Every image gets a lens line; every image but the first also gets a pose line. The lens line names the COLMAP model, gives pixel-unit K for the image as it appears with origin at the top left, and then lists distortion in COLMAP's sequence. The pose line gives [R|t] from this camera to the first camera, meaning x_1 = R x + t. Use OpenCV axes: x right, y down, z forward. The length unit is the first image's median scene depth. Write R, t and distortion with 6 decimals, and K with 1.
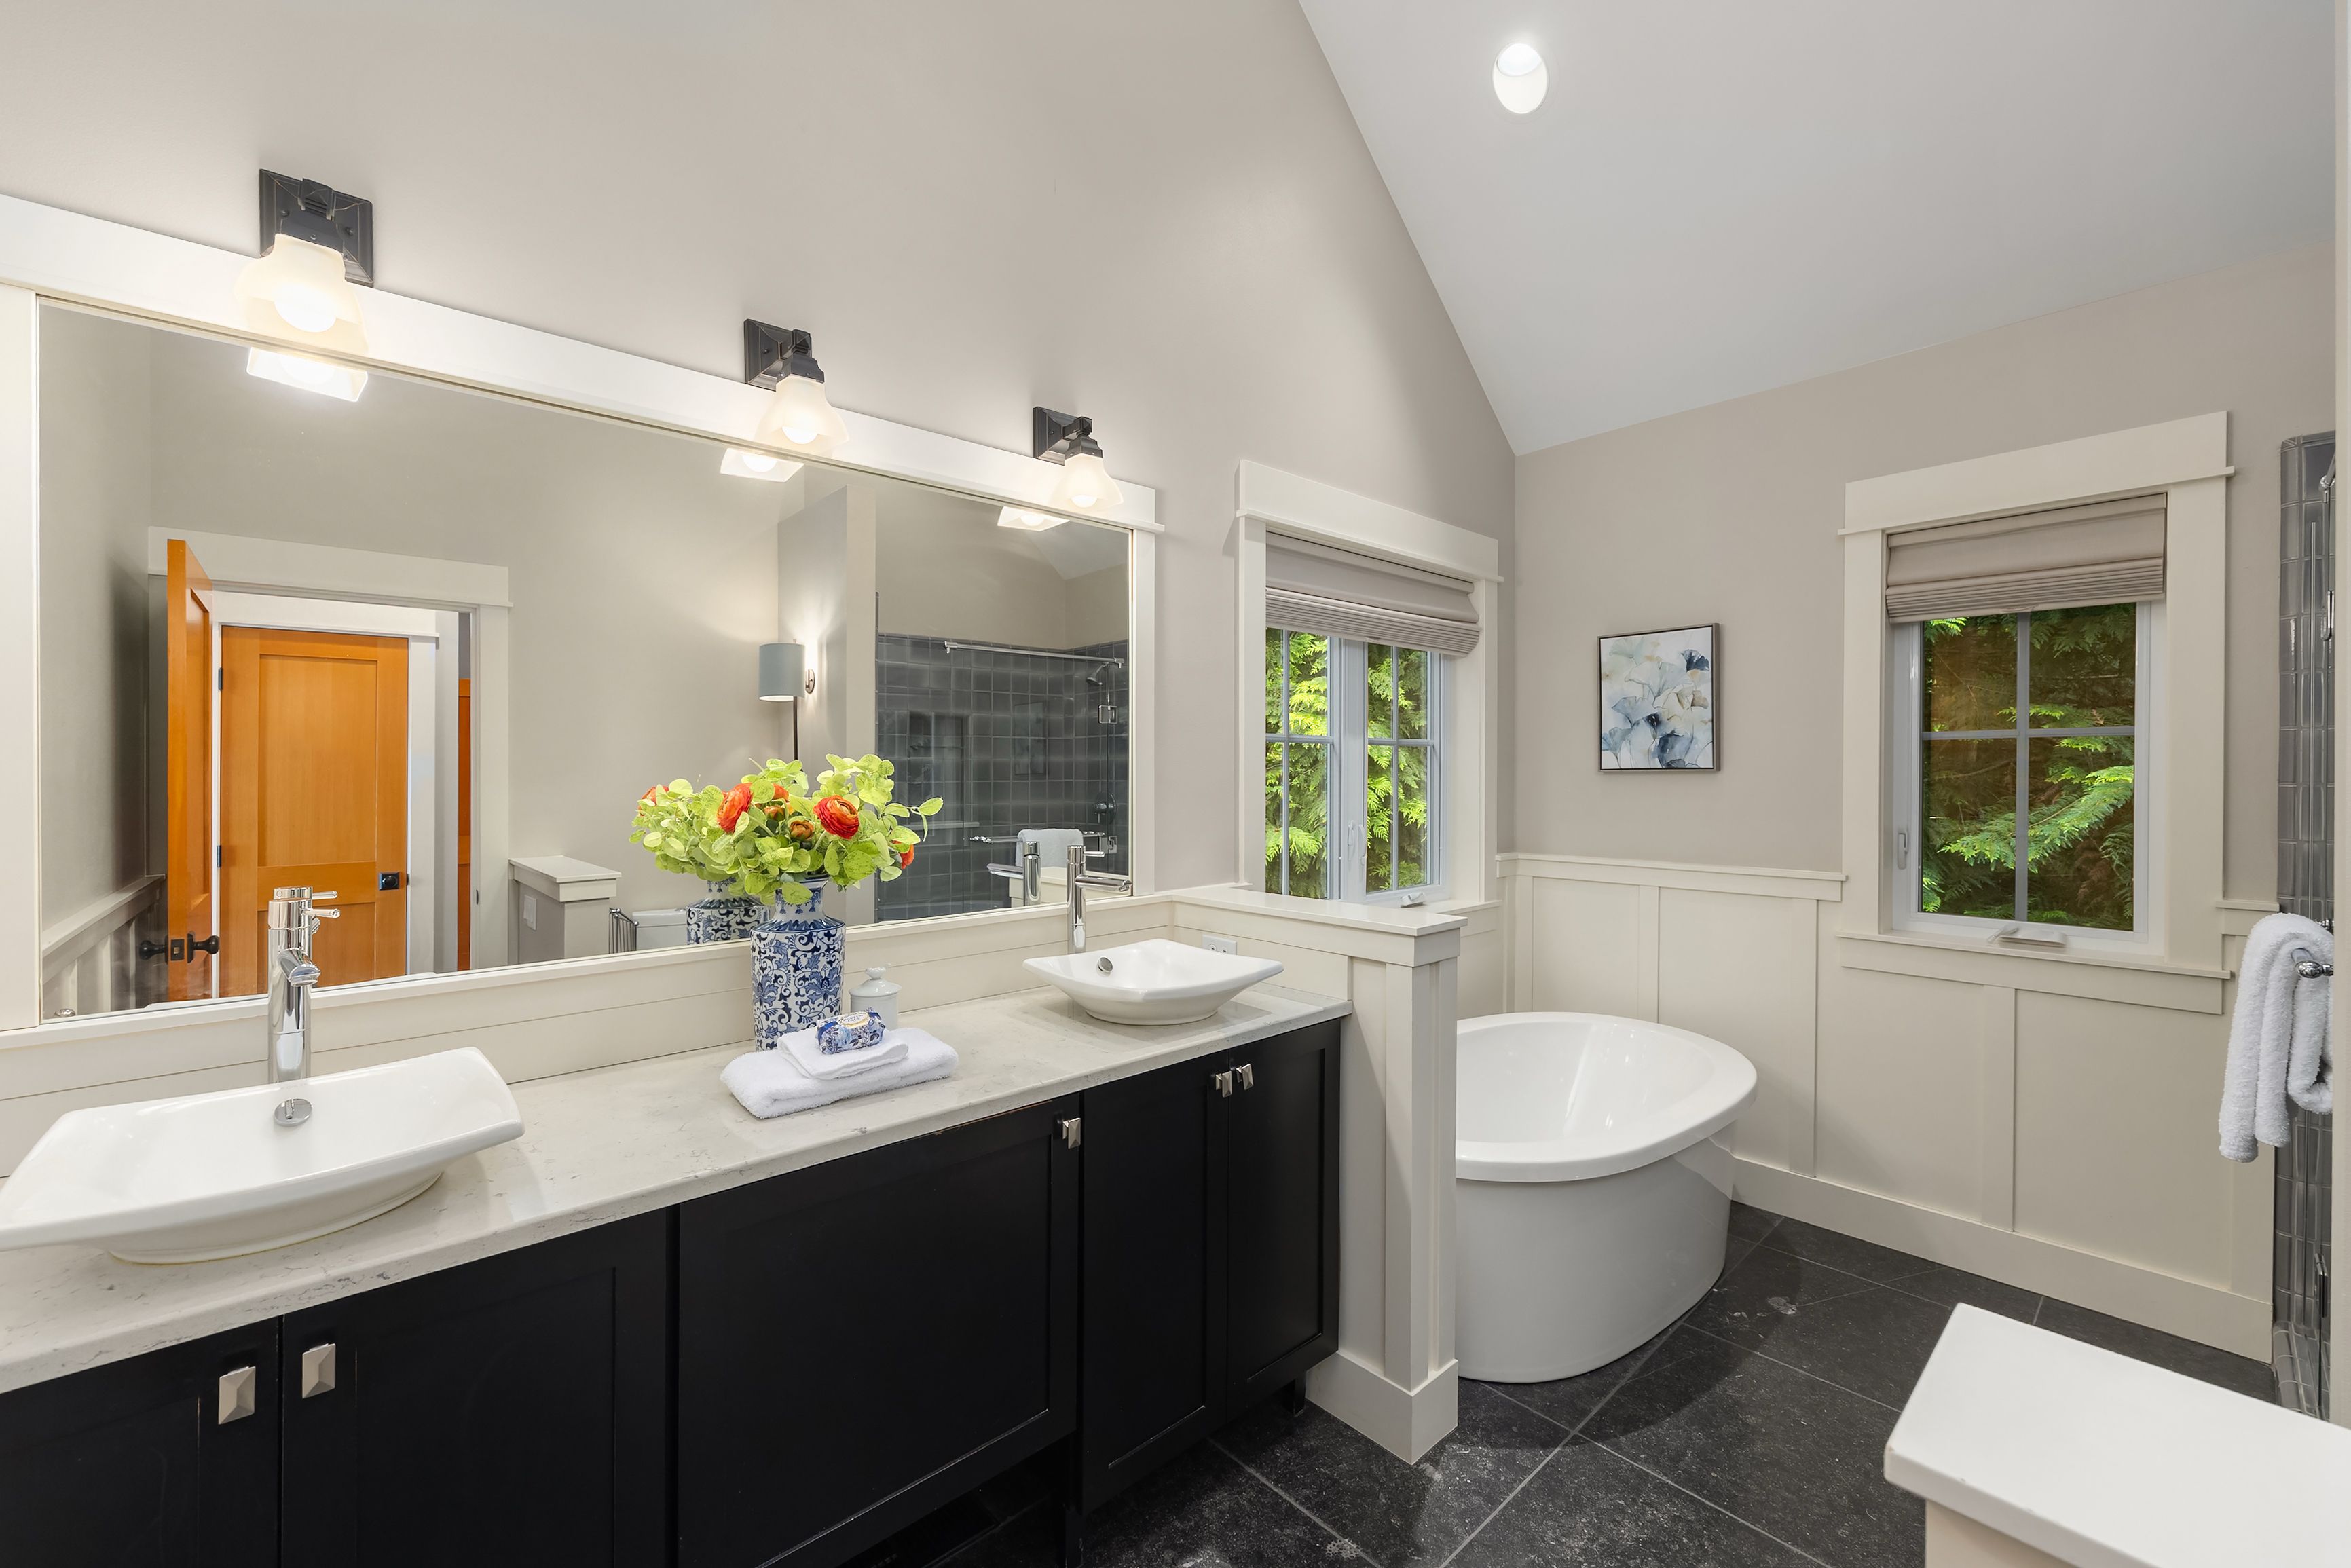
lens RADIAL K [[984.7, 0, 1165.9], [0, 984.7, 775.3], [0, 0, 1]] dist [0.005035, 0.000590]
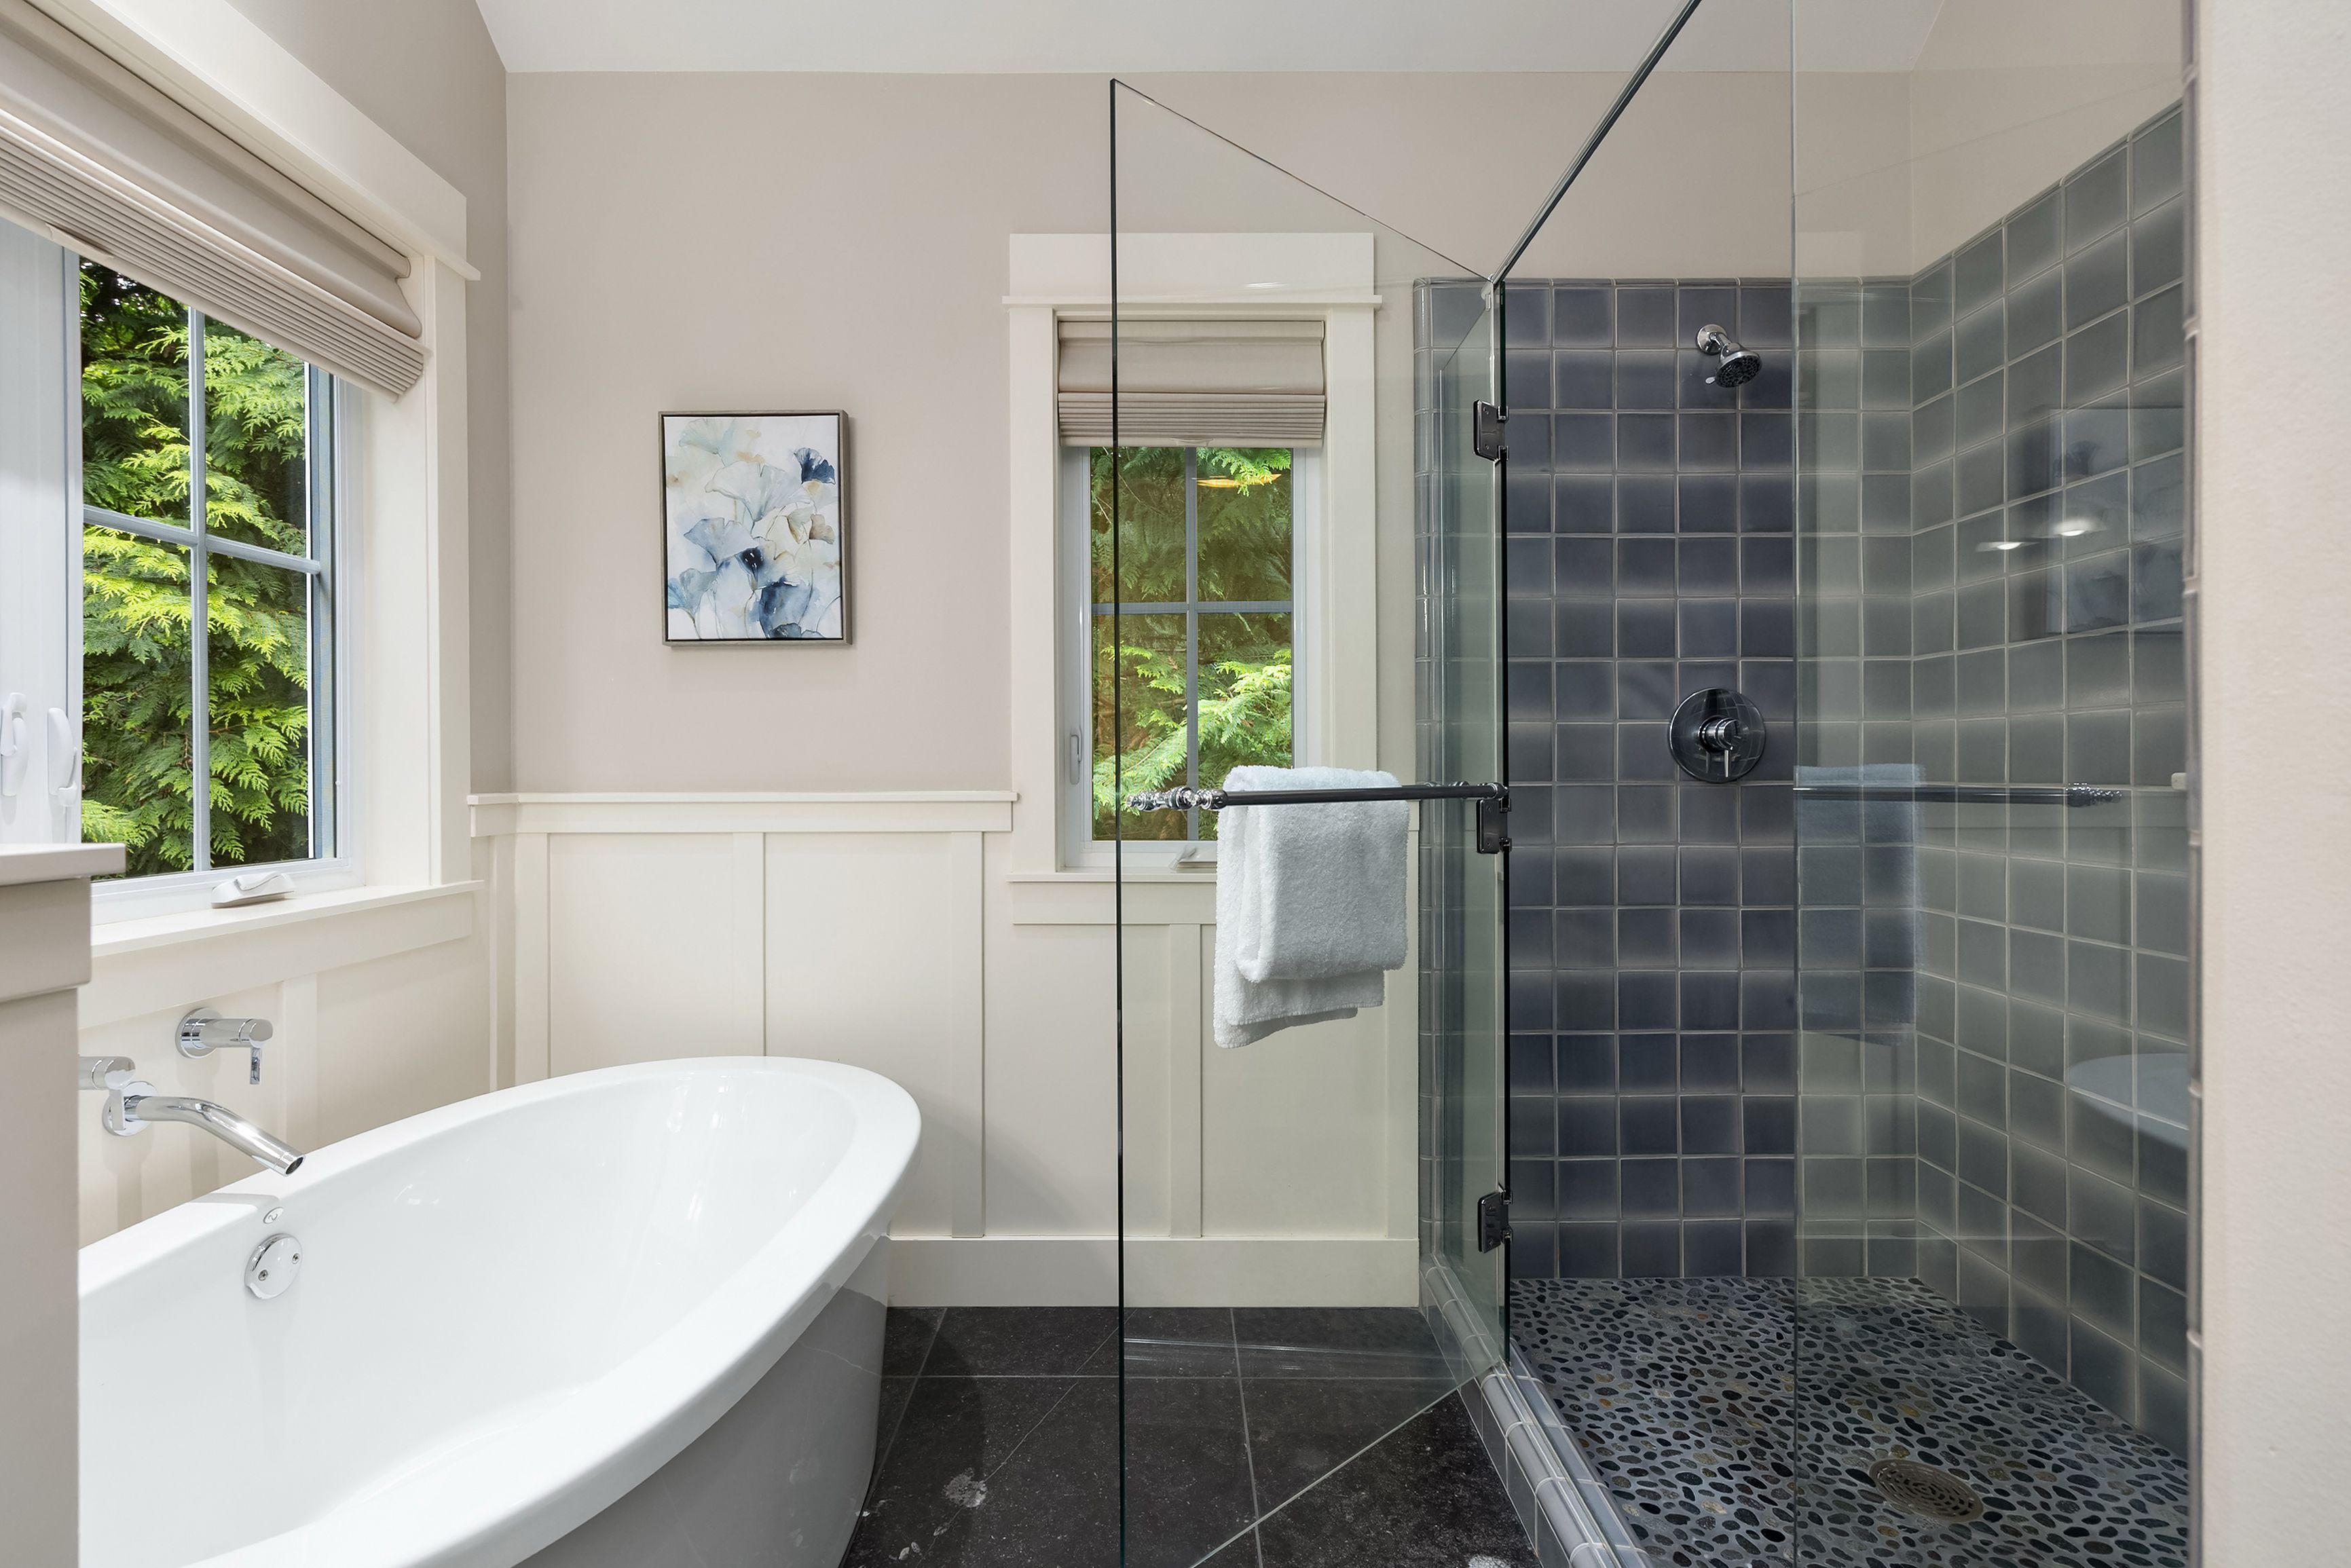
lens RADIAL K [[1087.7, 0, 1170.8], [0, 1087.7, 774.2], [0, 0, 1]] dist [-0.002994, -0.000817]
pose [[0.679076, -0.007244, 0.734033, 0.178819], [0.010600, 0.999944, 0.000062, 0.080612], [-0.733992, 0.007738, 0.679114, 0.359831]]
